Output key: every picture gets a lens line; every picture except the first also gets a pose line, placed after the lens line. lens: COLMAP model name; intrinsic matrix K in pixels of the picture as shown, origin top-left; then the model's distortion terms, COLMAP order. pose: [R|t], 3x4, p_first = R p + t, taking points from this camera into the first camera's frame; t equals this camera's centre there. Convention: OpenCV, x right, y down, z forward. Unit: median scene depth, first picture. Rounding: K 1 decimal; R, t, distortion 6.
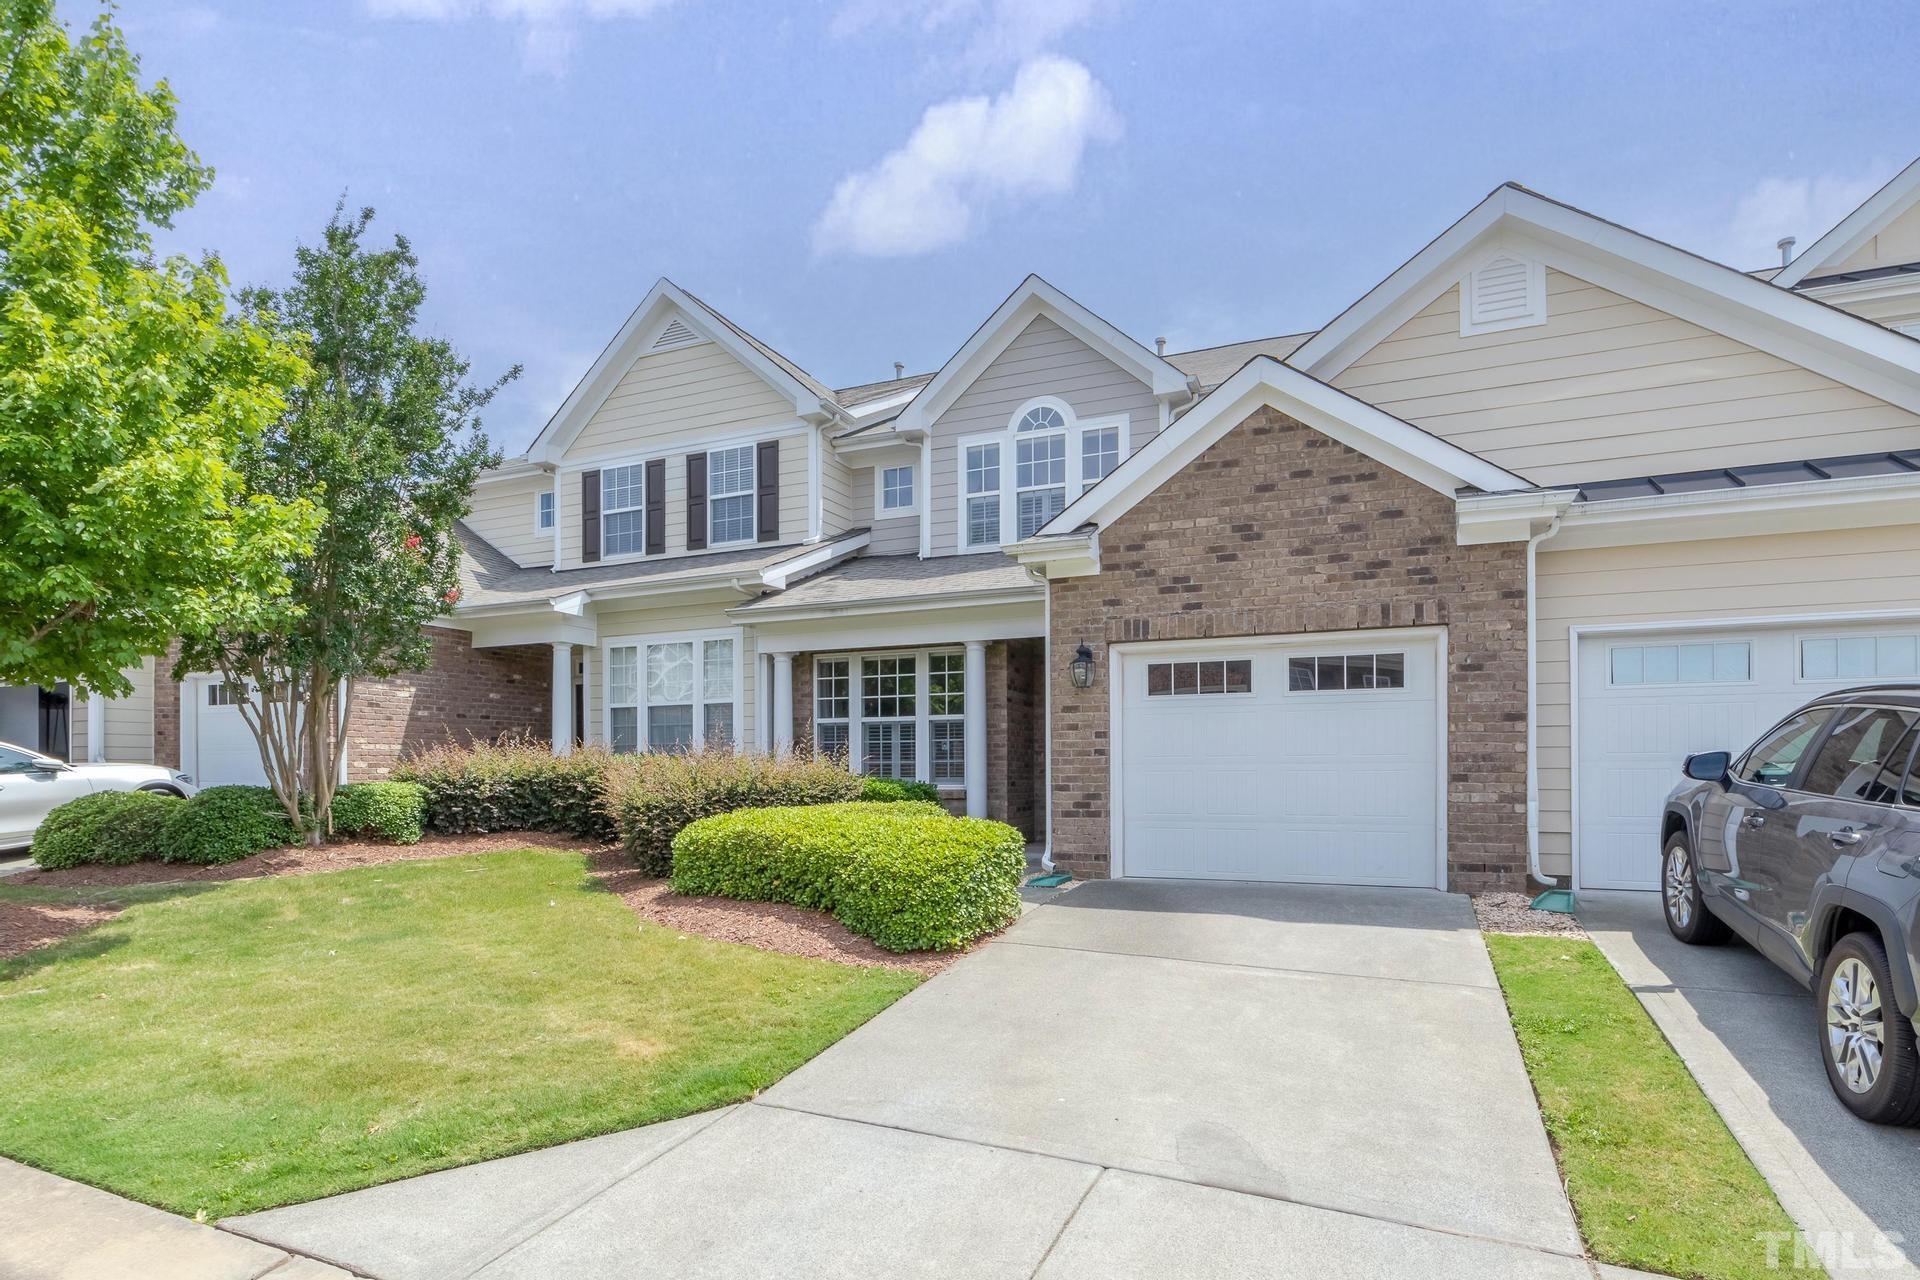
lens RADIAL K [[939.6, 0, 1001.4], [0, 939.6, 734.4], [0, 0, 1]] dist [0.001352, -0.001558]
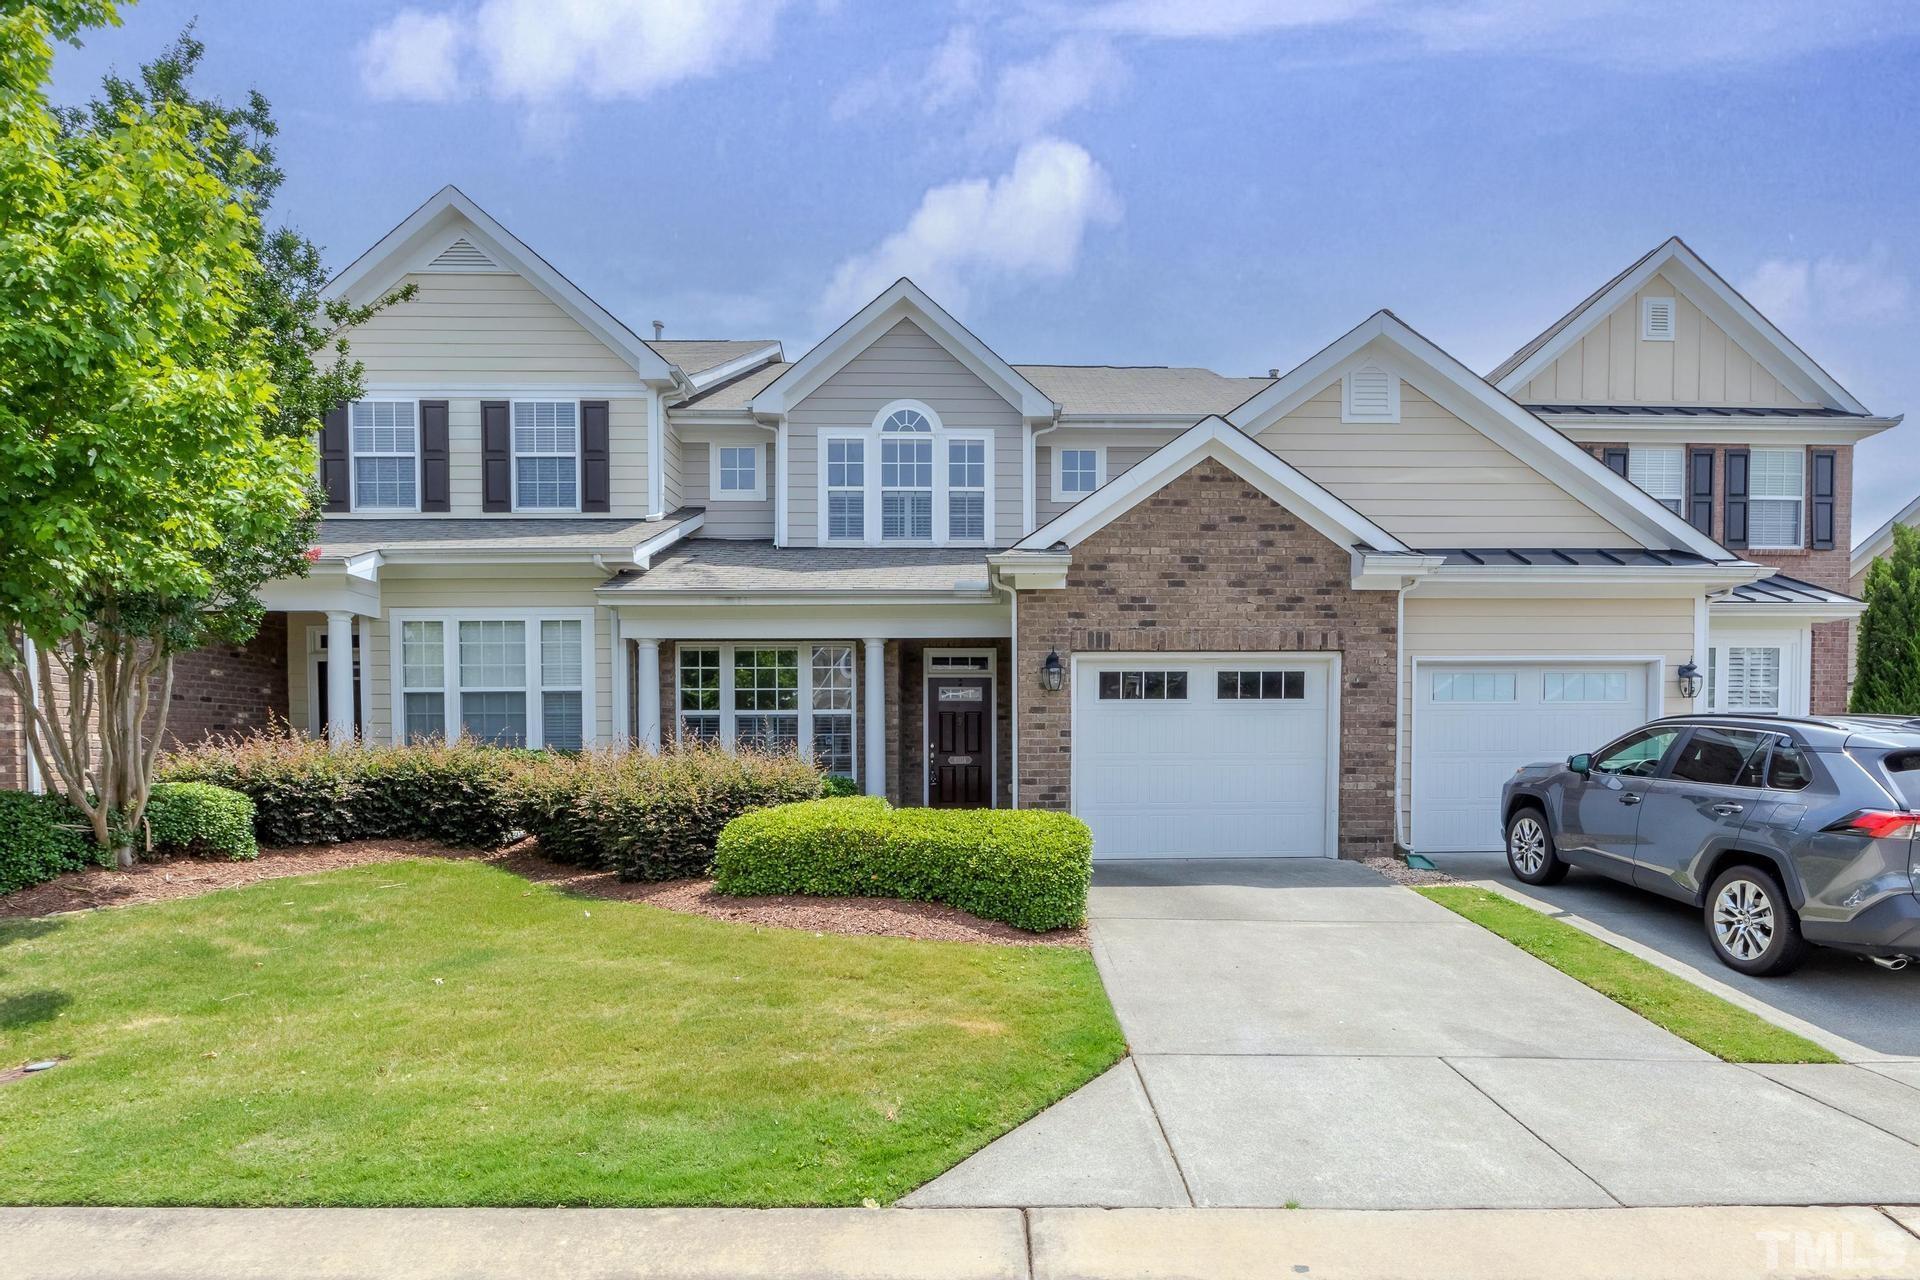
lens RADIAL K [[939.6, 0, 1023.9], [0, 939.6, 756.3], [0, 0, 1]] dist [0.001352, -0.001558]
pose [[0.916145, 0.000163, 0.400847, -0.385100], [-0.013486, 0.999446, 0.030416, -0.005993], [-0.400620, -0.033271, 0.915640, -0.001953]]
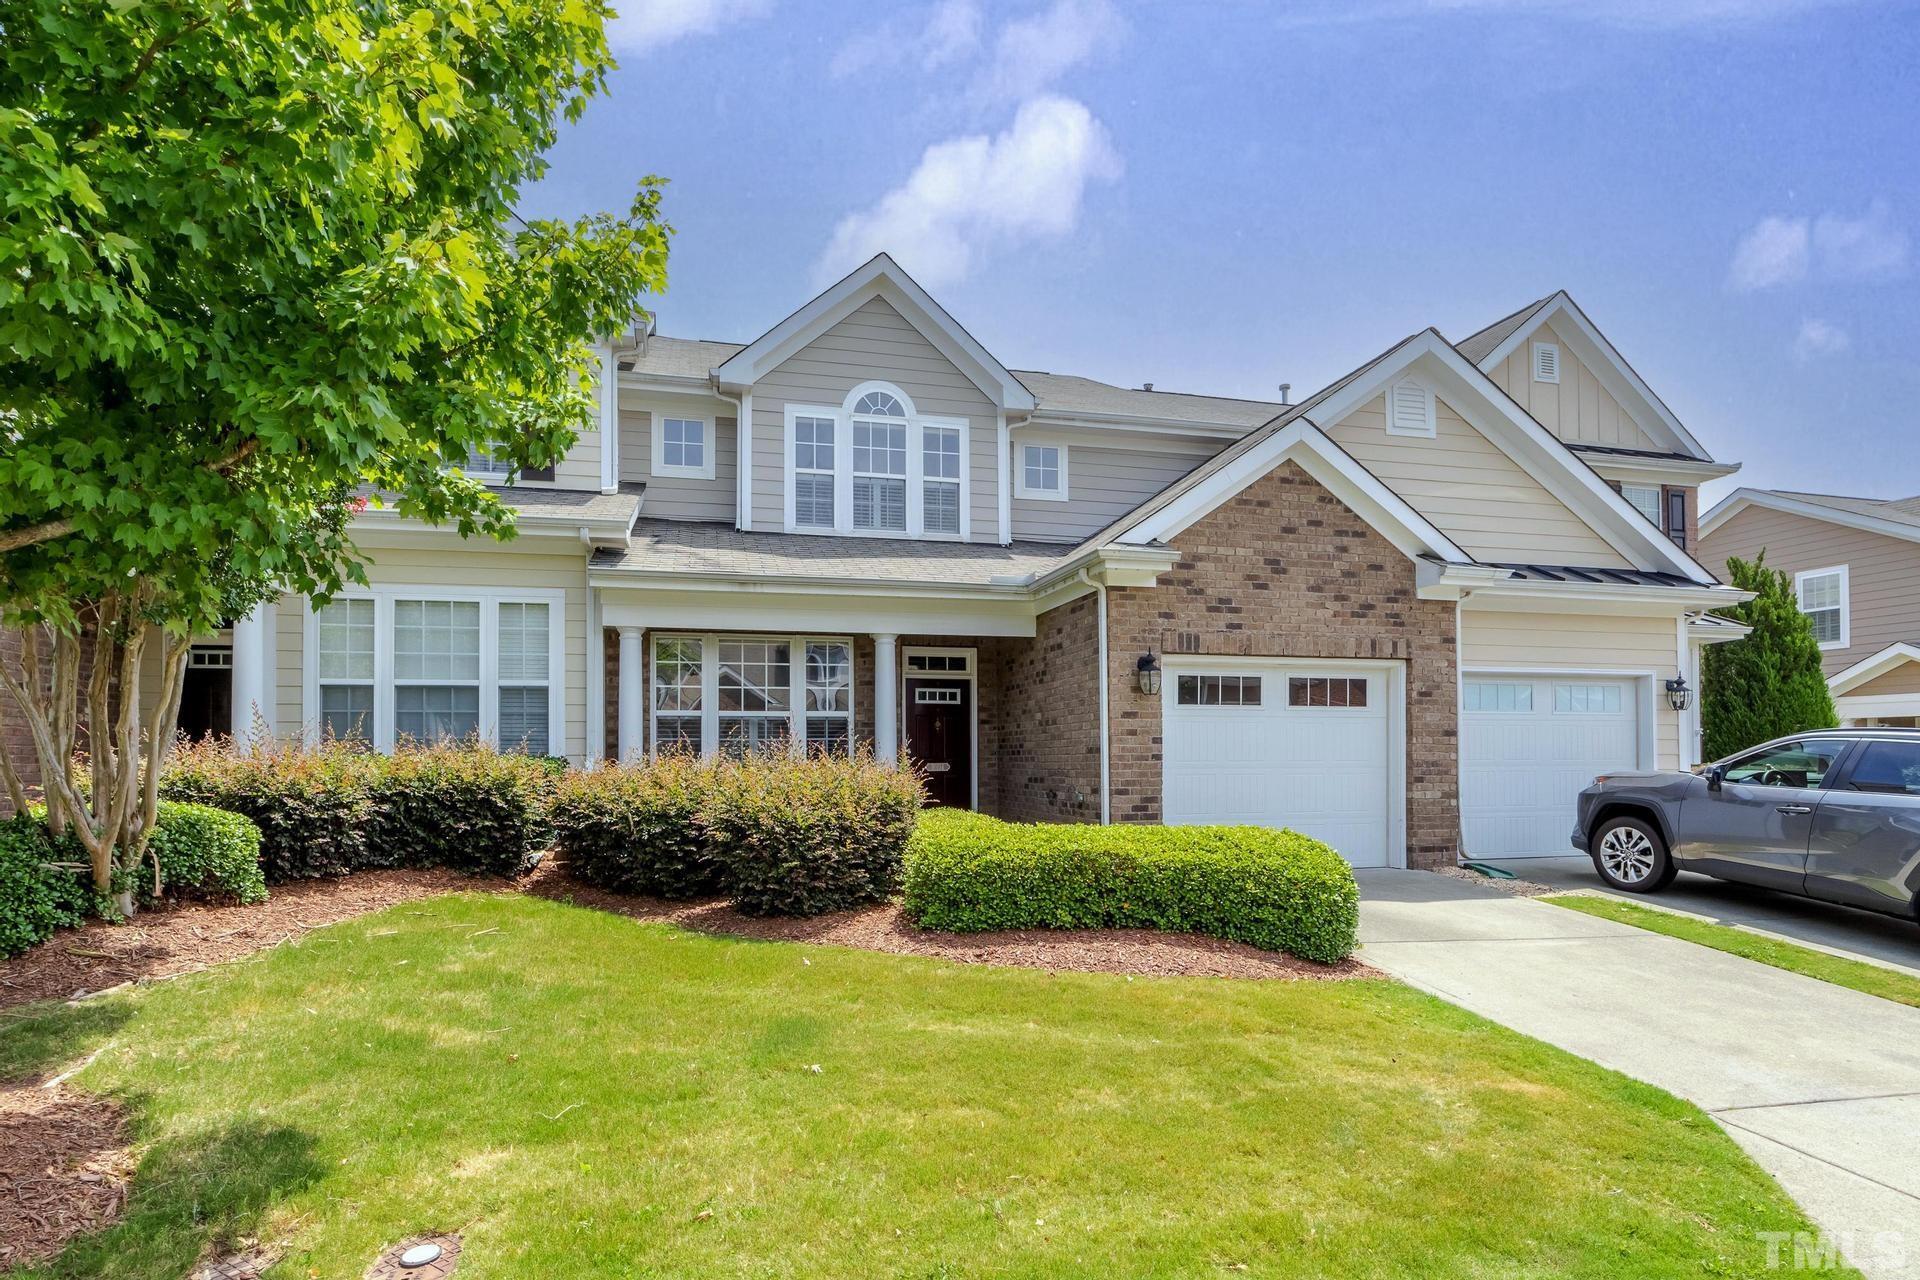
lens RADIAL K [[939.6, 0, 921.1], [0, 939.6, 720.7], [0, 0, 1]] dist [0.001352, -0.001558]
pose [[0.822953, 0.025471, 0.567539, -0.701436], [-0.021324, 0.999675, -0.013945, -0.001576], [-0.567710, -0.000626, 0.823229, 0.287028]]
